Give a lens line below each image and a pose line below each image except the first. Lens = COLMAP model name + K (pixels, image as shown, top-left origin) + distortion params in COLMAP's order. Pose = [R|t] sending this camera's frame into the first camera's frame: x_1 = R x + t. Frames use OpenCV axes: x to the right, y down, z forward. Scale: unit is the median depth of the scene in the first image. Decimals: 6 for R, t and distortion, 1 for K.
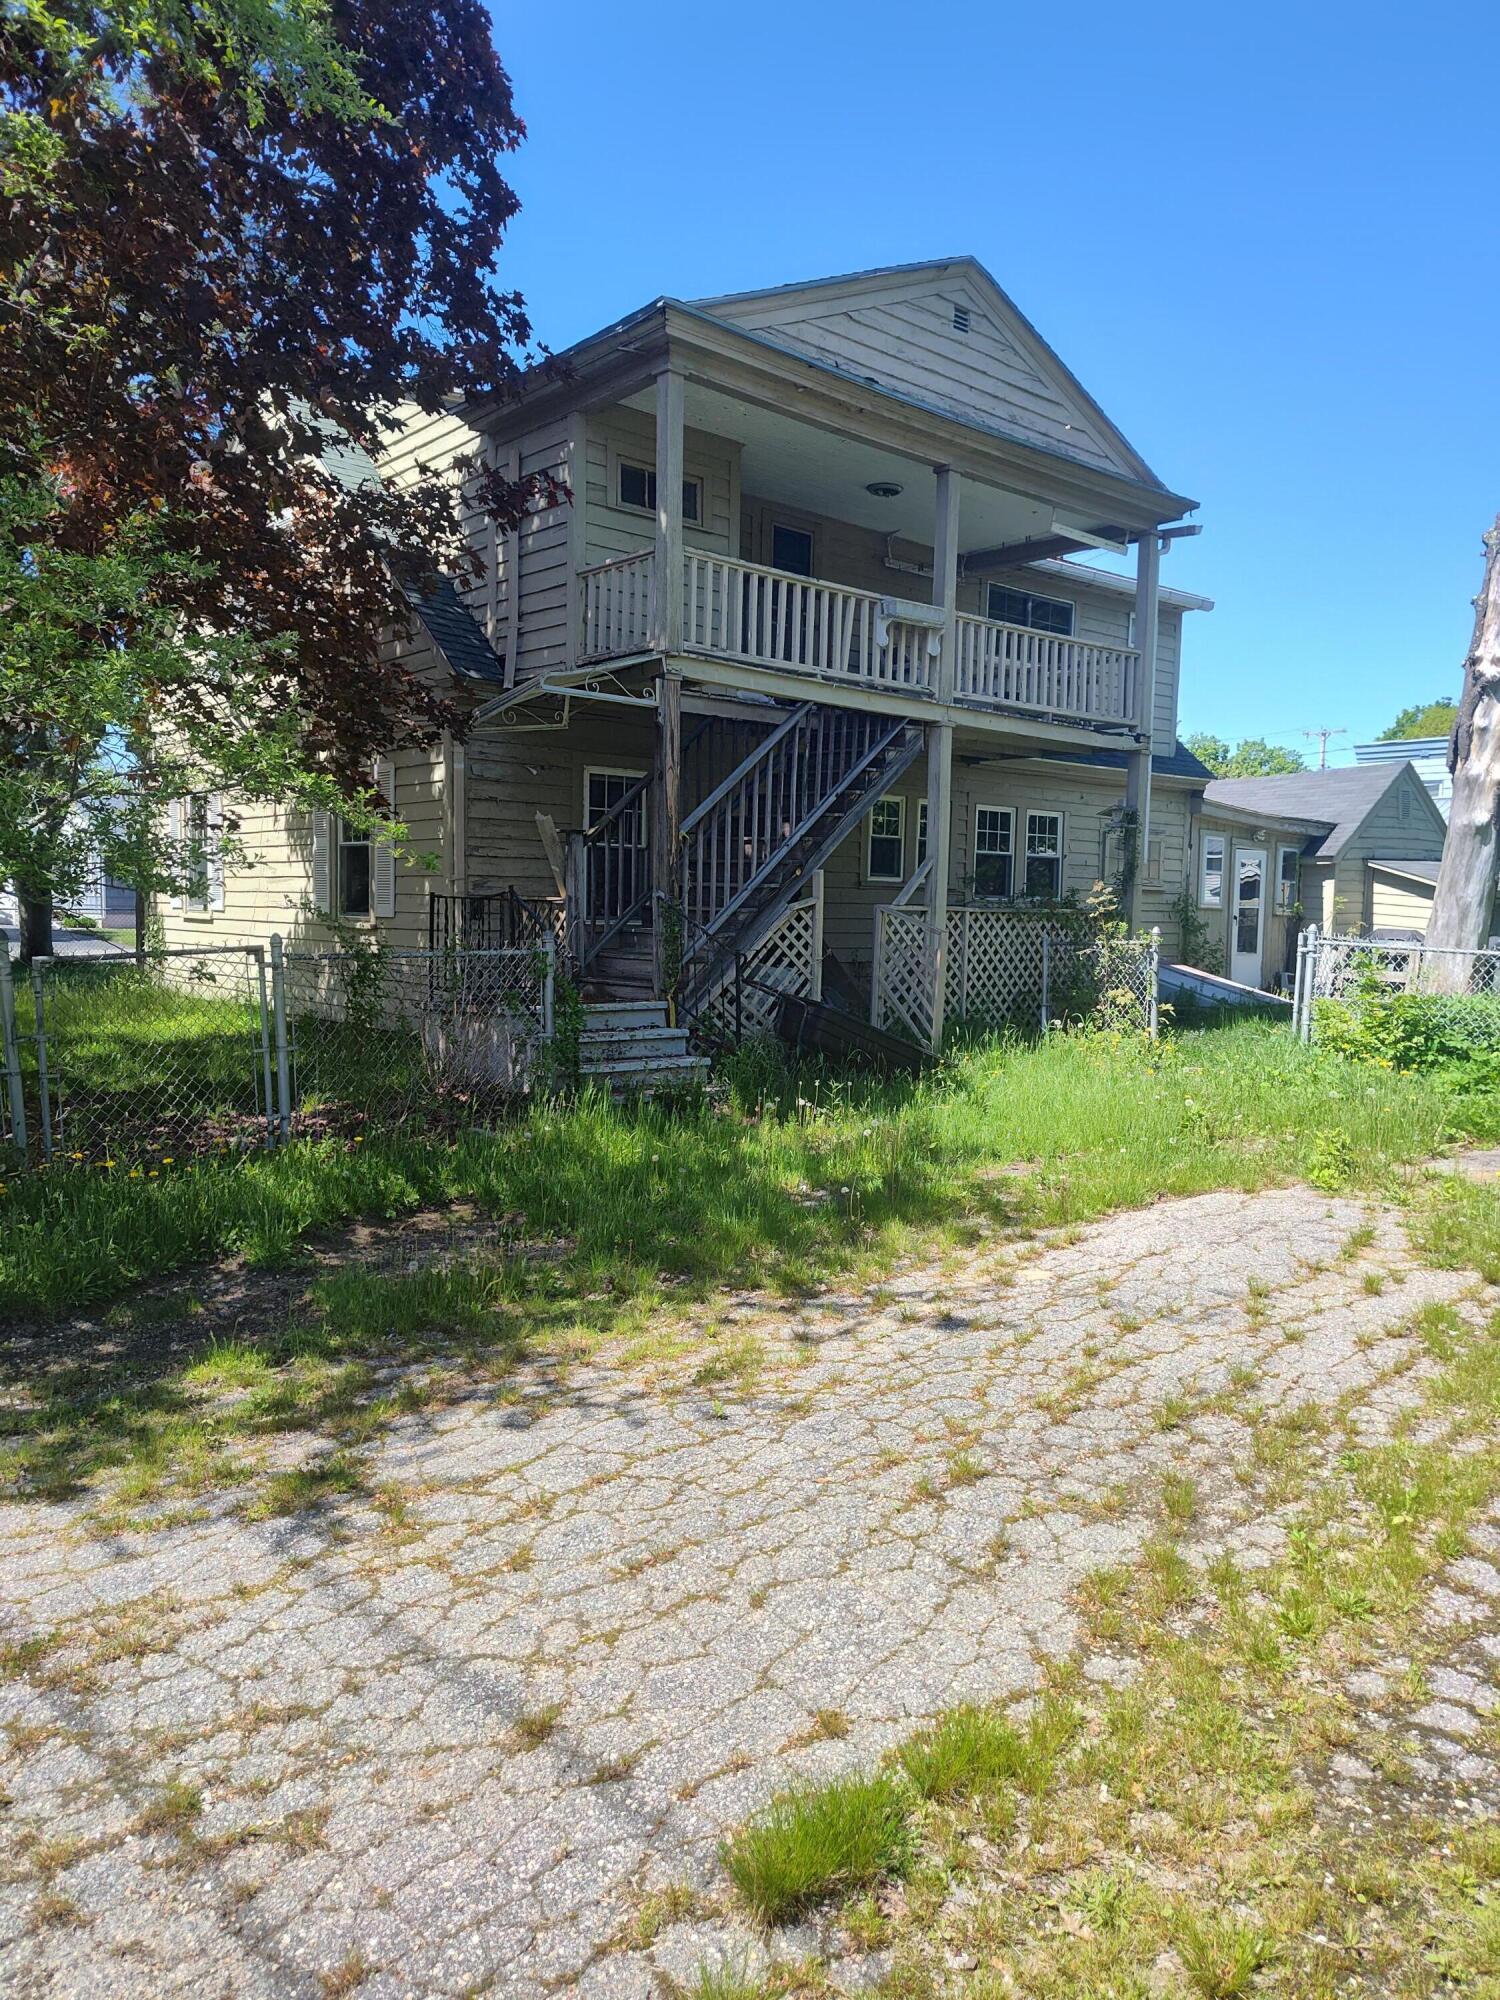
lens RADIAL K [[1363.4, 0, 758.6], [0, 1363.4, 1013.2], [0, 0, 1]] dist [0.052085, -0.063904]
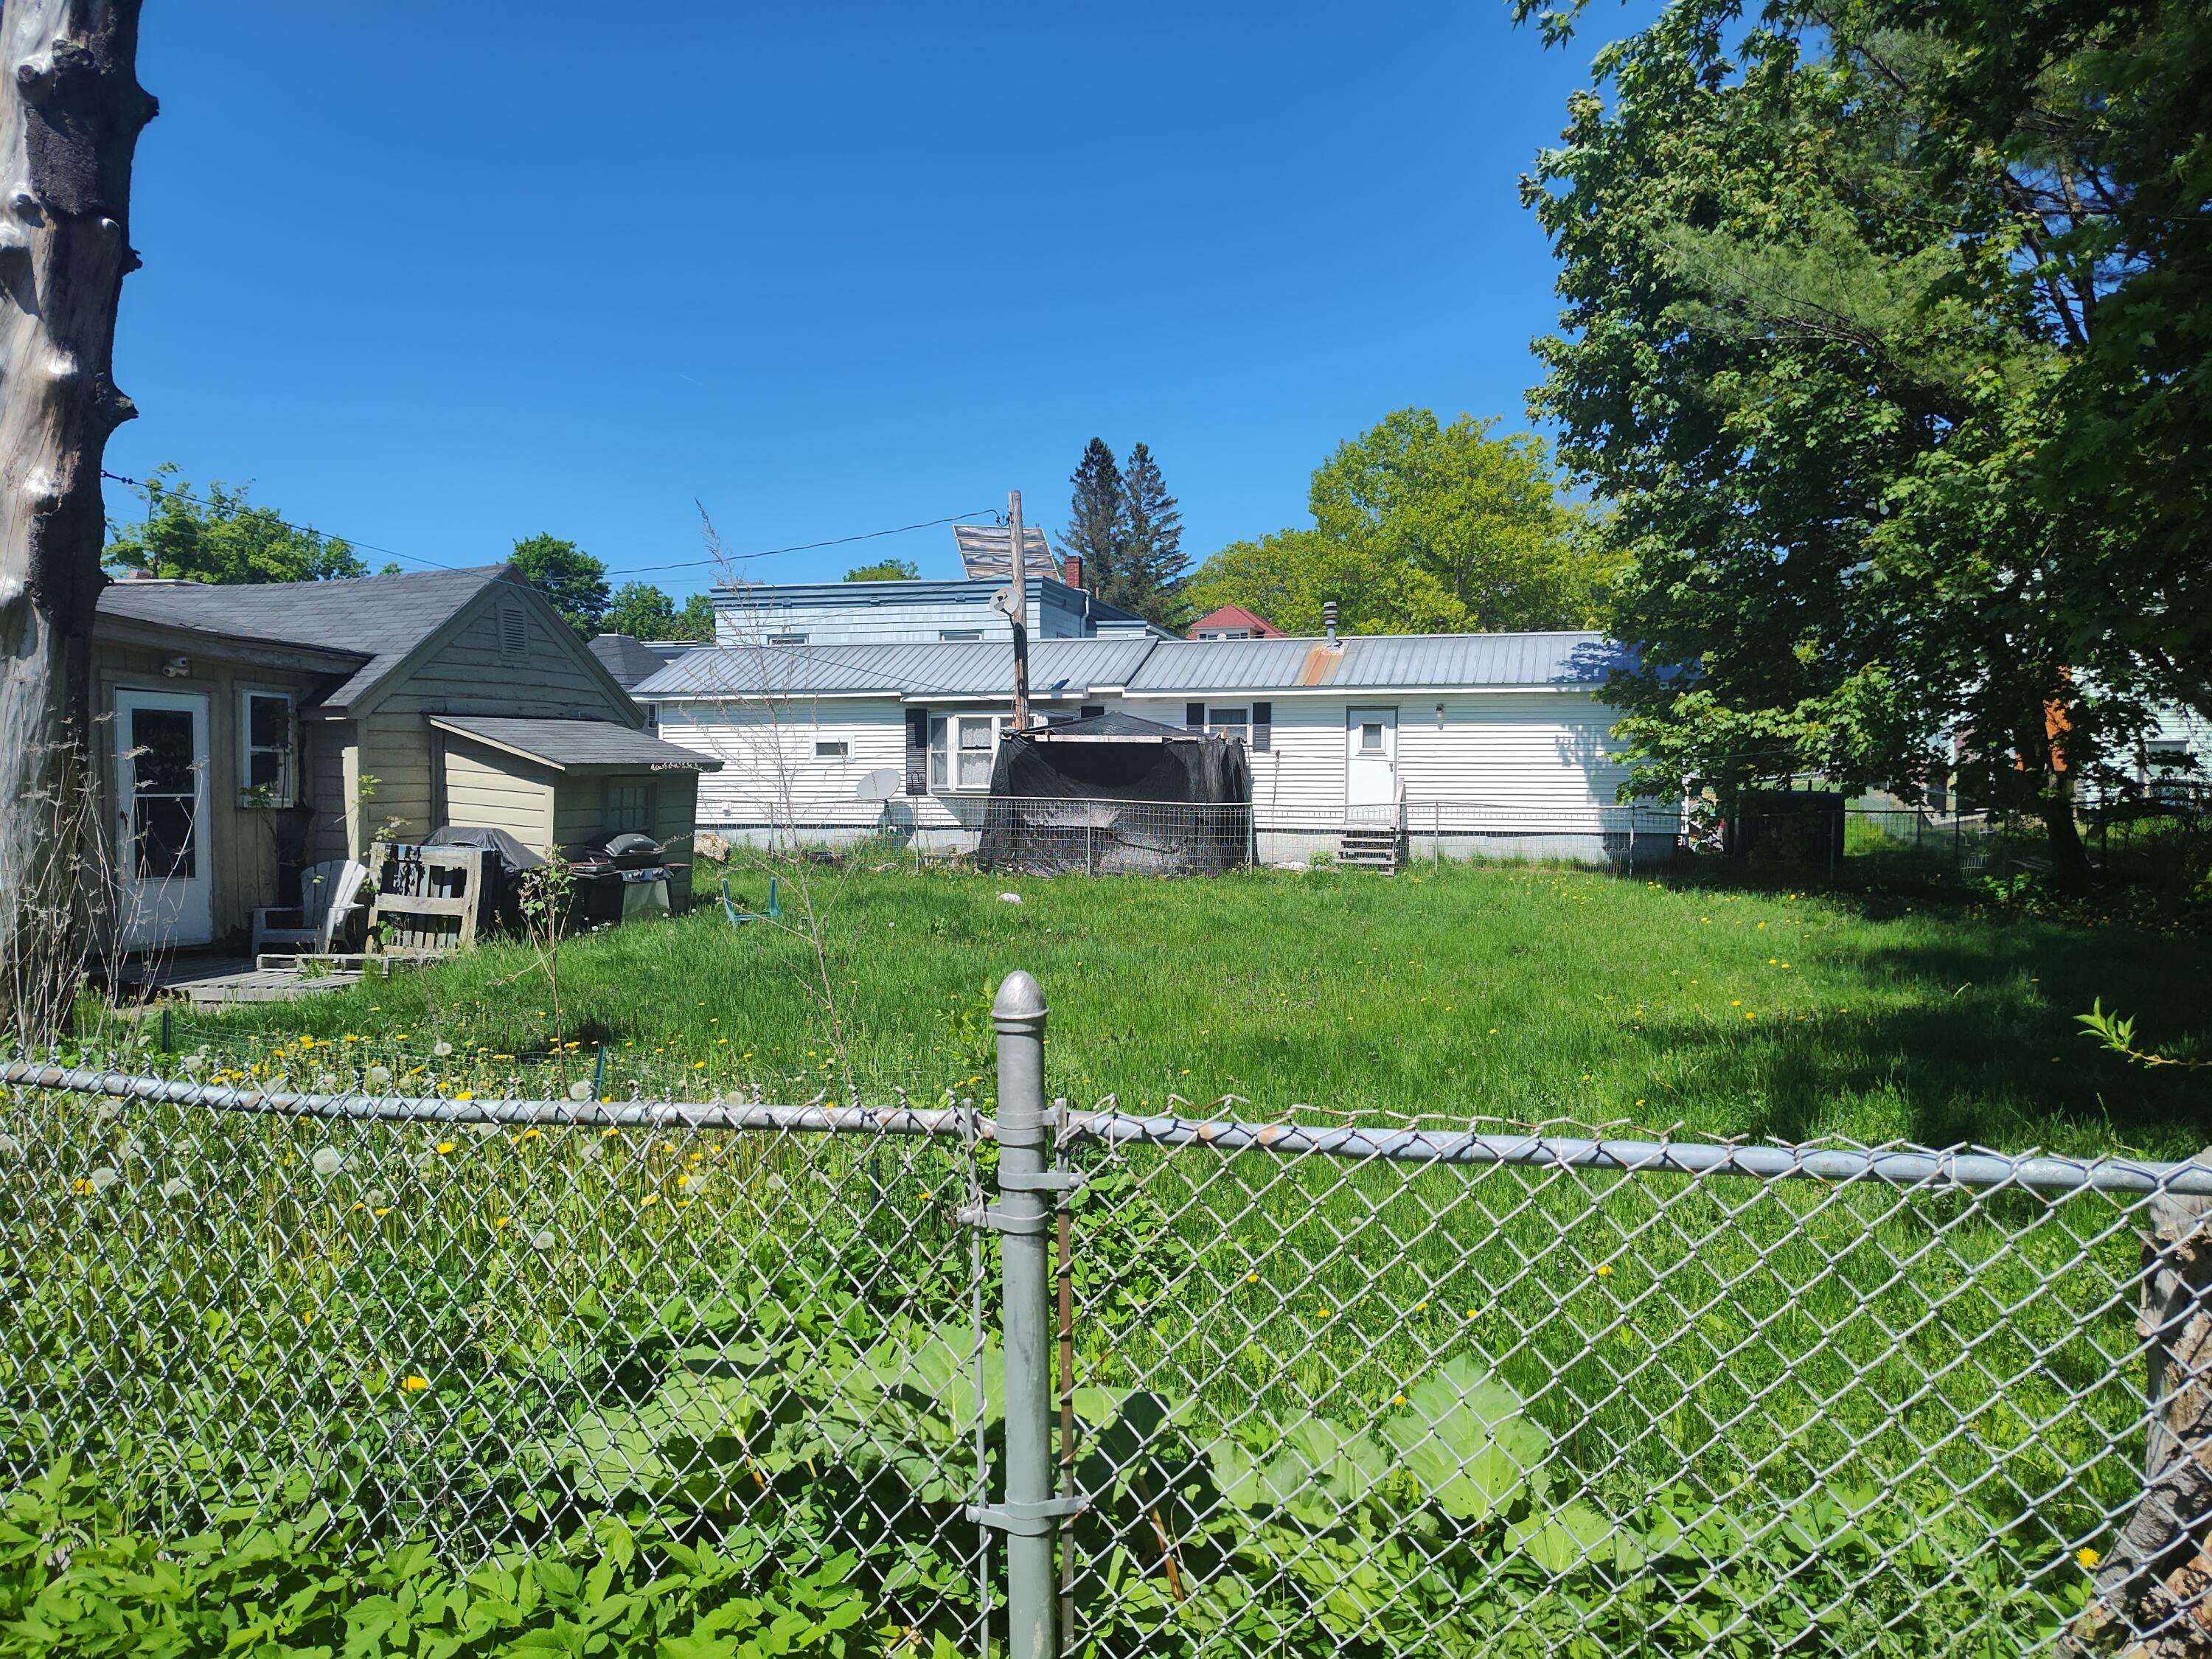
lens RADIAL K [[1507.9, 0, 1128.6], [0, 1507.9, 861.7], [0, 0, 1]] dist [0.052085, -0.063904]
pose [[0.837111, -0.043008, 0.545339, 0.553807], [0.056922, 0.998341, -0.008643, -0.037269], [-0.544063, 0.038277, 0.838171, 0.436806]]
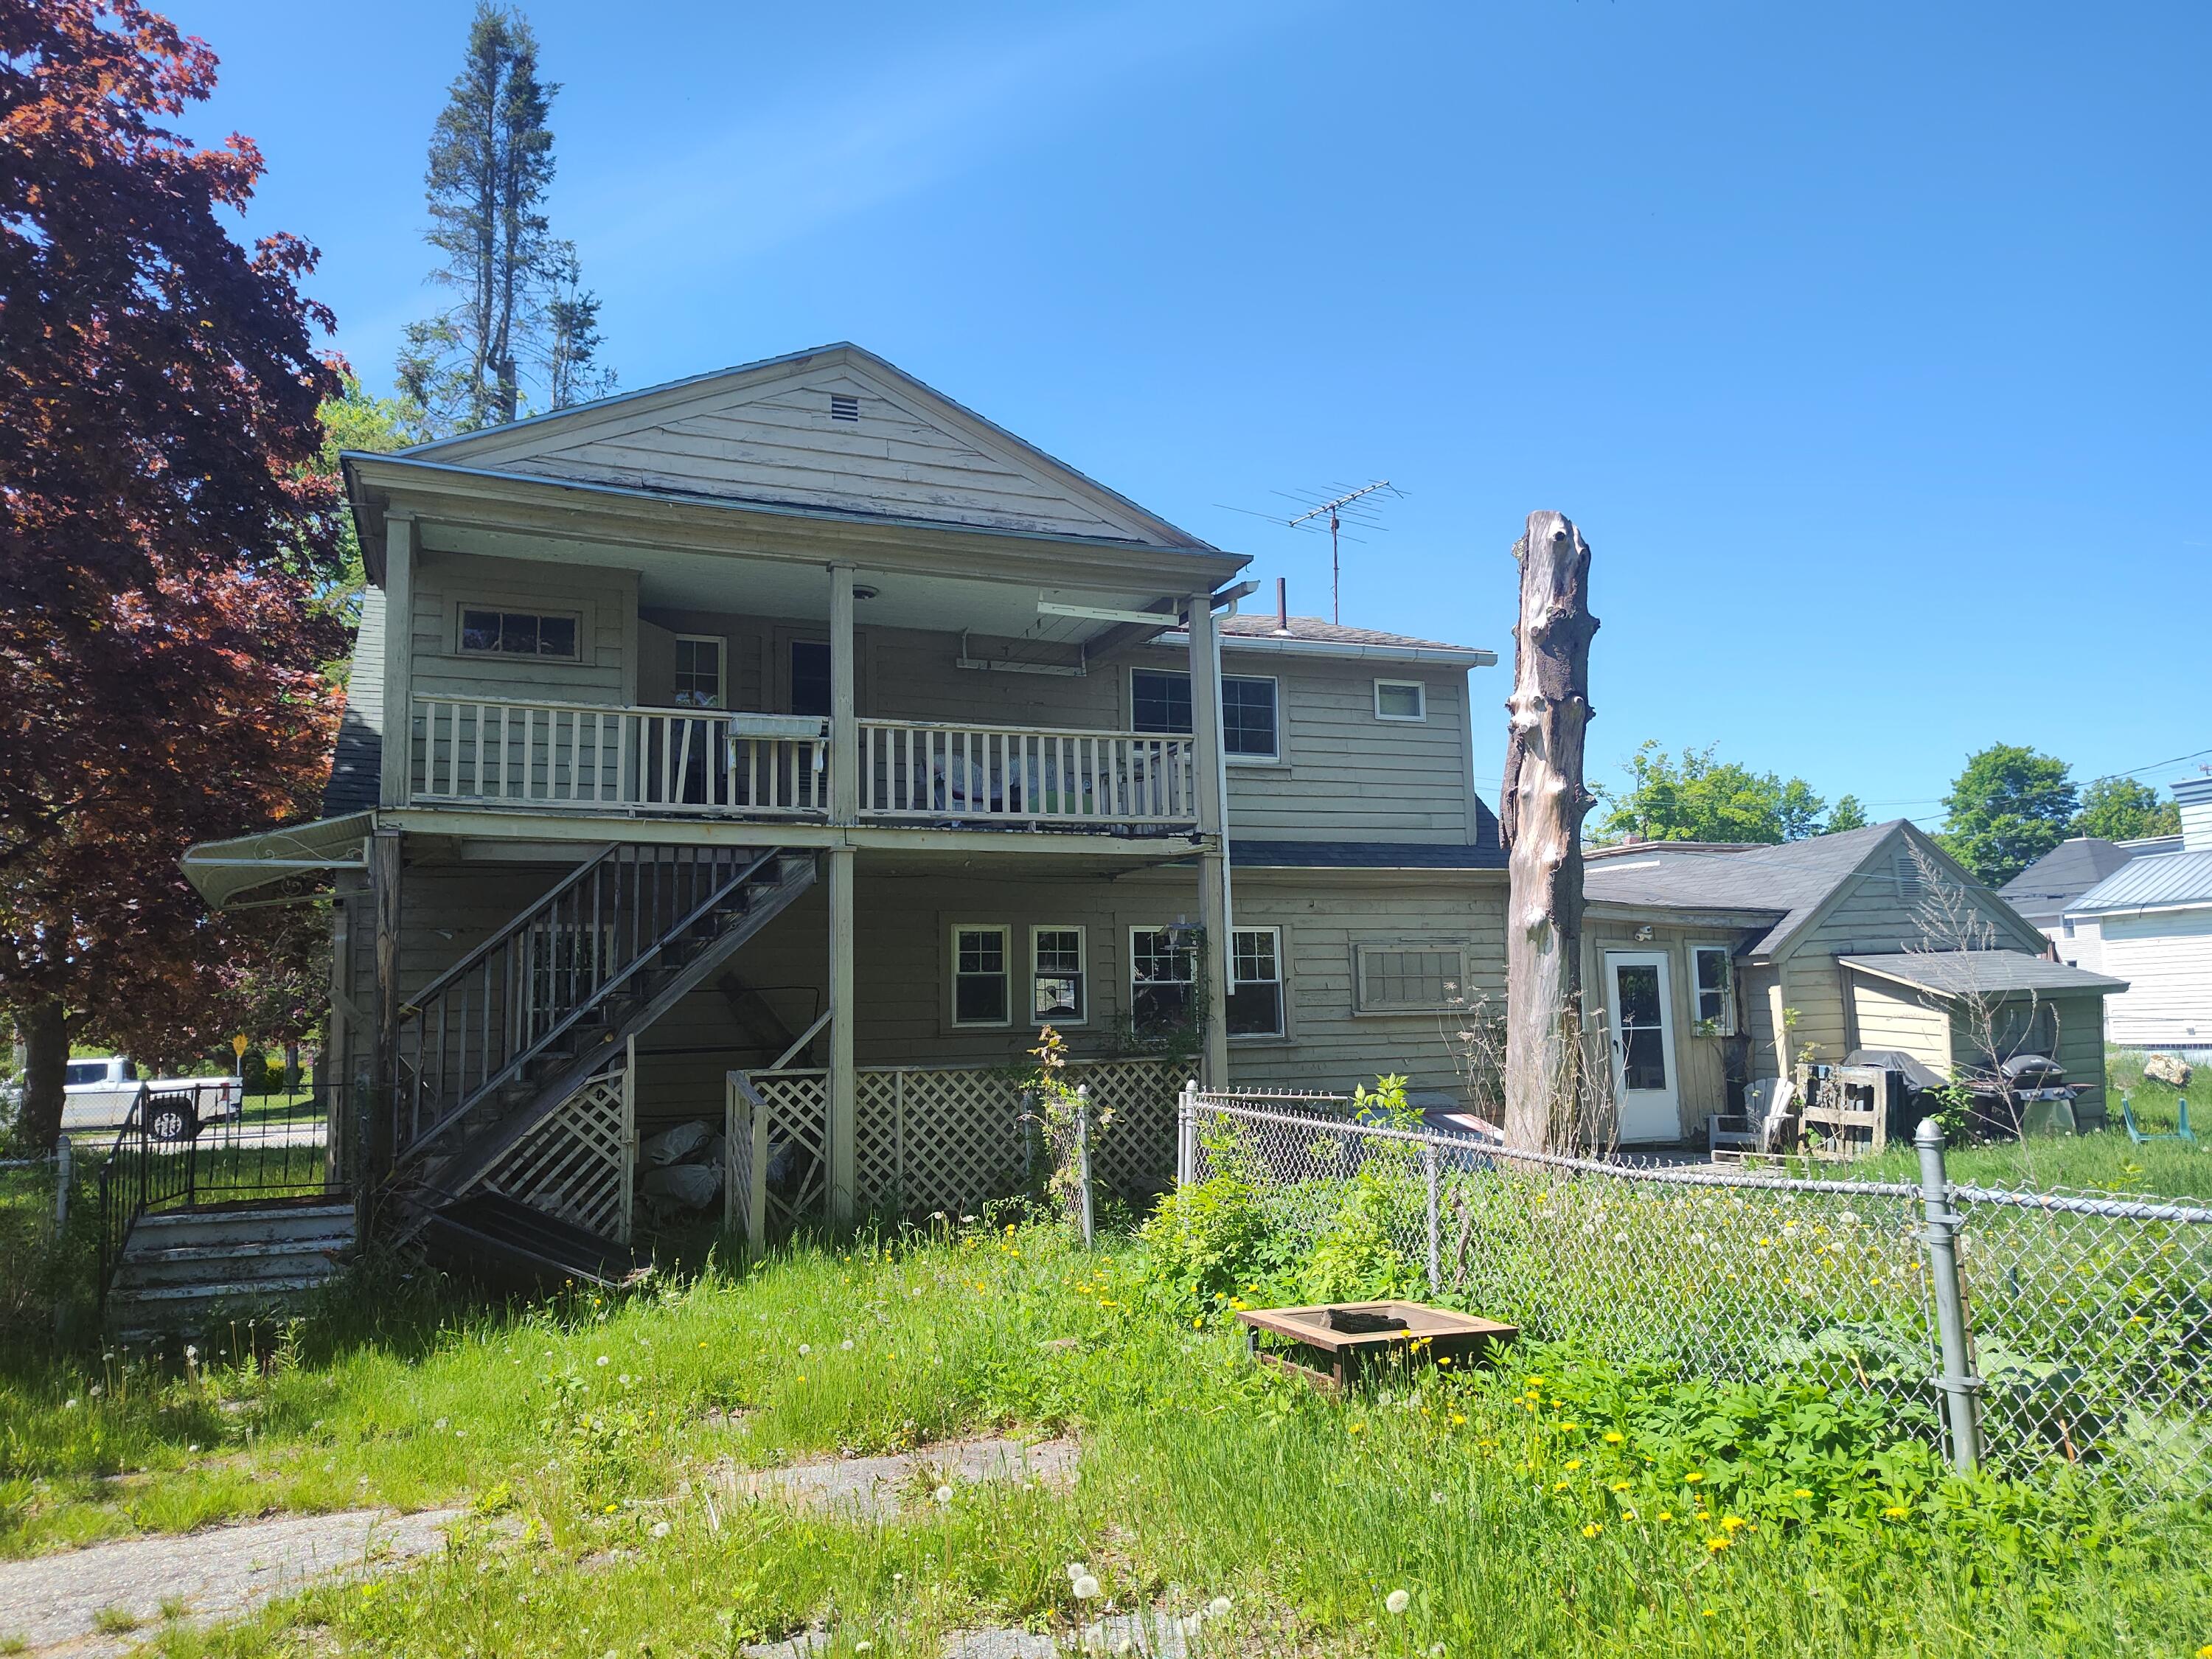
lens RADIAL K [[1507.9, 0, 1127.8], [0, 1507.9, 828.5], [0, 0, 1]] dist [0.052085, -0.063904]
pose [[0.947033, -0.086261, -0.309333, 0.570385], [0.020067, 0.977262, -0.211085, -0.023188], [0.320508, 0.193697, 0.927230, 0.185652]]
